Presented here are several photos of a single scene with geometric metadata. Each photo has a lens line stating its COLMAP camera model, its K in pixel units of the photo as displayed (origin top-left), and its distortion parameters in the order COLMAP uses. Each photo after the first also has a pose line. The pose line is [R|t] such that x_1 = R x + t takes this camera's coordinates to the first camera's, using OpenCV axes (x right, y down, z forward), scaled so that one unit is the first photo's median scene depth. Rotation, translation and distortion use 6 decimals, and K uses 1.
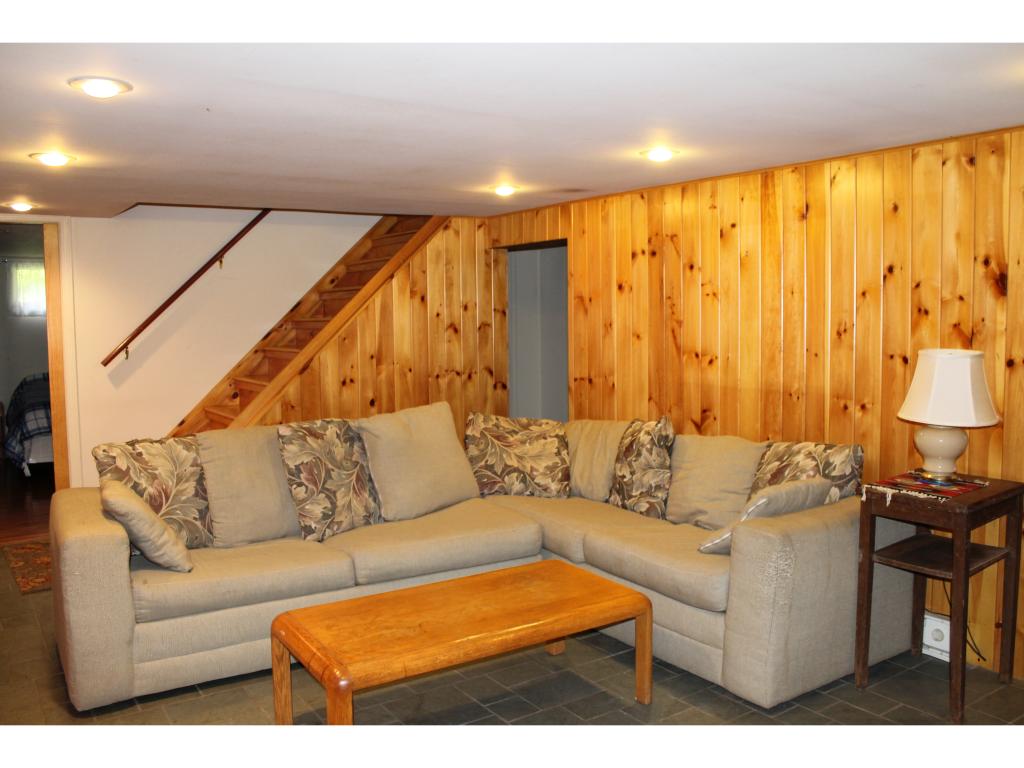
lens RADIAL K [[870.9, 0, 515.4], [0, 870.9, 385.0], [0, 0, 1]] dist [-0.123812, 0.059761]
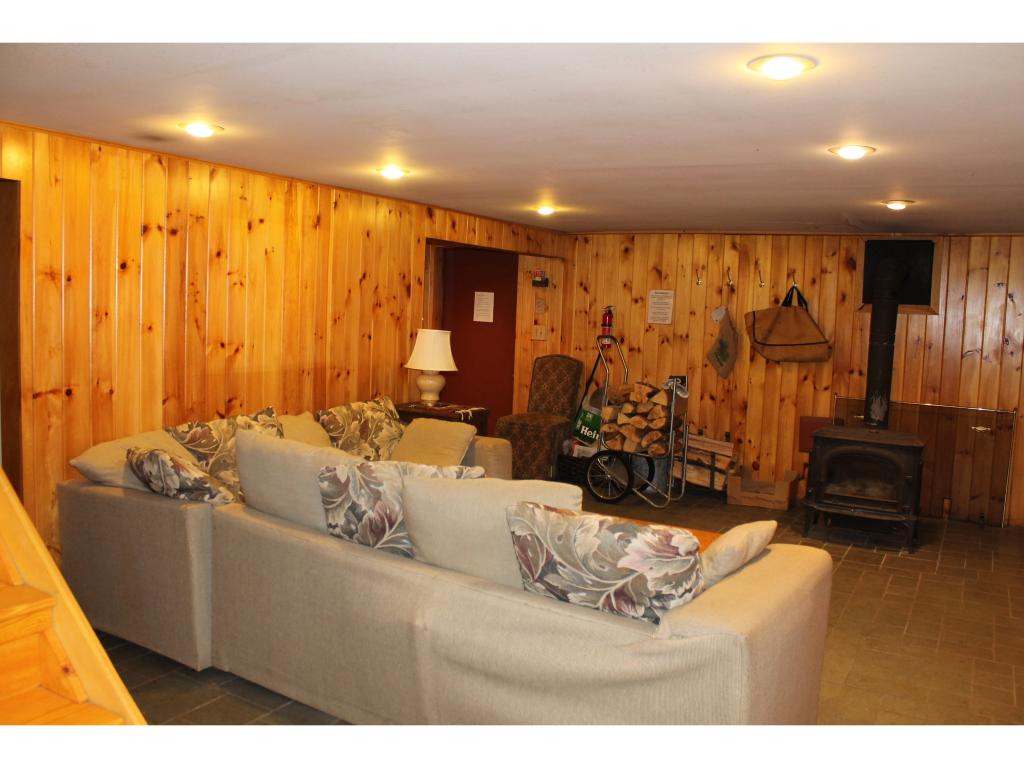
lens RADIAL K [[870.9, 0, 513.1], [0, 870.9, 383.5], [0, 0, 1]] dist [-0.123812, 0.059761]
pose [[-0.437581, -0.088582, 0.894805, -1.018364], [0.038087, 0.992417, 0.116870, -0.116624], [-0.898372, 0.085220, -0.430889, 1.427835]]
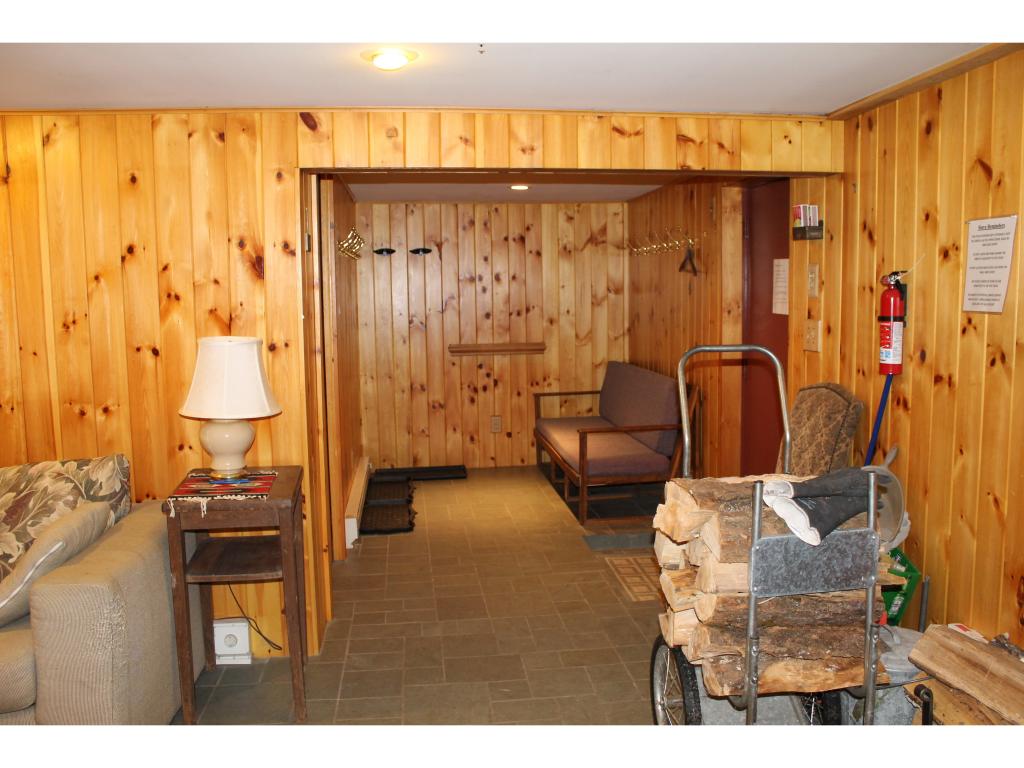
lens RADIAL K [[870.9, 0, 512.2], [0, 870.9, 380.9], [0, 0, 1]] dist [-0.123812, 0.059761]
pose [[0.459583, -0.088809, 0.883683, -0.161437], [0.081028, 0.995031, 0.057858, -0.020494], [-0.884431, 0.045012, 0.464496, 0.254109]]
